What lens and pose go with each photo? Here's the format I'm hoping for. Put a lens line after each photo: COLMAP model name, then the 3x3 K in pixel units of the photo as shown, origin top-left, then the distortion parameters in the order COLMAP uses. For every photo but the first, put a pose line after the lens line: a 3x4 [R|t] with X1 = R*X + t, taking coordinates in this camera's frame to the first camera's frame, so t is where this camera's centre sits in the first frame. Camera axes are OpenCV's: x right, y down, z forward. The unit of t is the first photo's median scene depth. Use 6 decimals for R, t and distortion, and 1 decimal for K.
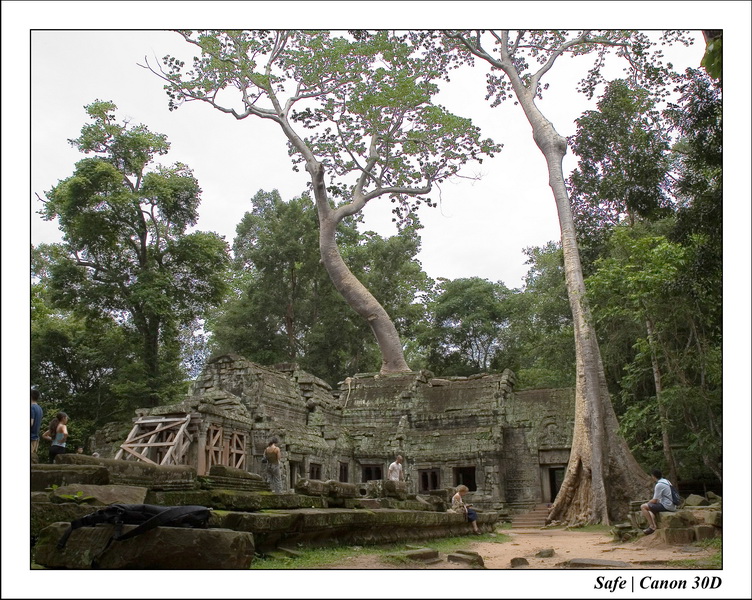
lens RADIAL K [[639.5, 0, 376.0], [0, 639.5, 300.0], [0, 0, 1]] dist [-0.010016, -0.002996]
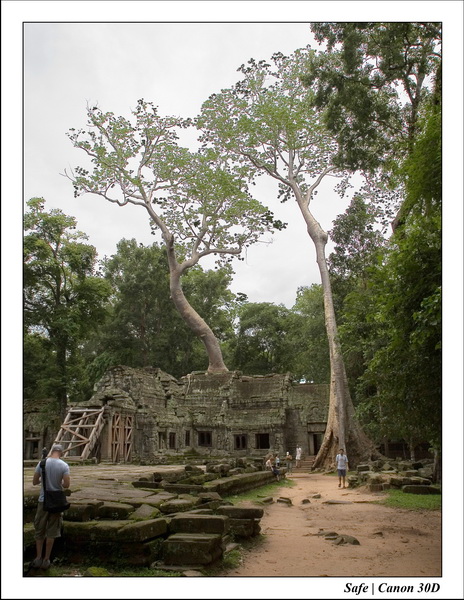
lens RADIAL K [[443.2, 0, 232.0], [0, 443.2, 300.0], [0, 0, 1]] dist [-0.007166, -0.000848]
pose [[0.995976, 0.024254, 0.086276, -0.035620], [-0.023212, 0.999645, -0.013055, -0.050491], [-0.086562, 0.011000, 0.996186, -0.098904]]
